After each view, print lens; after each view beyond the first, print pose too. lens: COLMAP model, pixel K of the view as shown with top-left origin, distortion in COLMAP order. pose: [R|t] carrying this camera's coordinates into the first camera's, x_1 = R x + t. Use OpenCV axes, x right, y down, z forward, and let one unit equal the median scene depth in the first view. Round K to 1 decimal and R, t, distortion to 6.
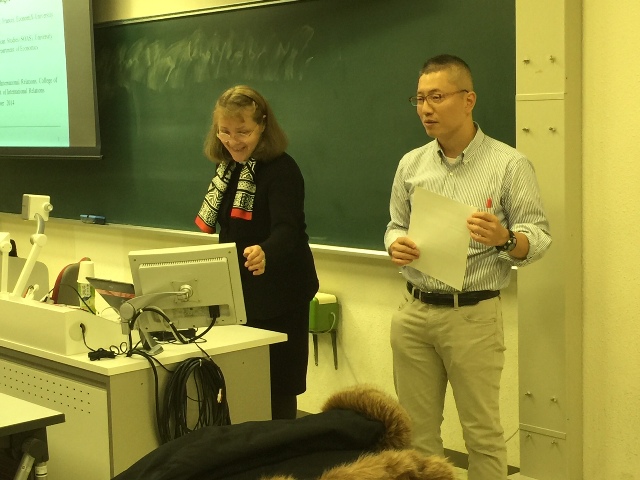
lens RADIAL K [[1135.2, 0, 318.5], [0, 1135.2, 240.4], [0, 0, 1]] dist [0.050005, 0.000000]
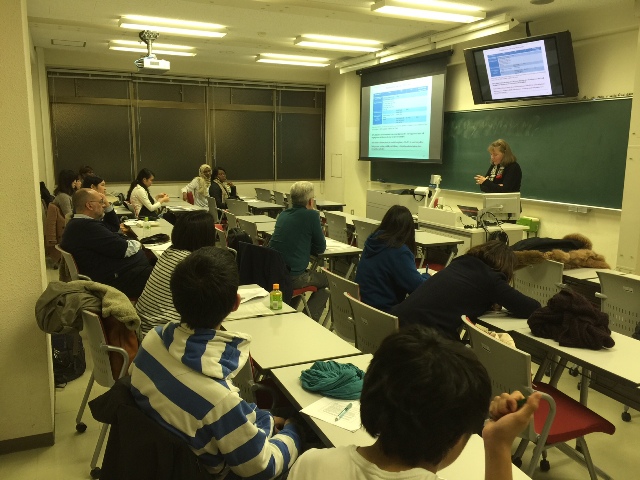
lens RADIAL K [[547.1, 0, 320.3], [0, 547.1, 238.6], [0, 0, 1]] dist [0.050491, -0.000212]
pose [[0.955469, 0.079490, -0.284183, -0.094409], [-0.062155, 0.995642, 0.069518, 0.033756], [0.288470, -0.048759, 0.956247, -0.350899]]
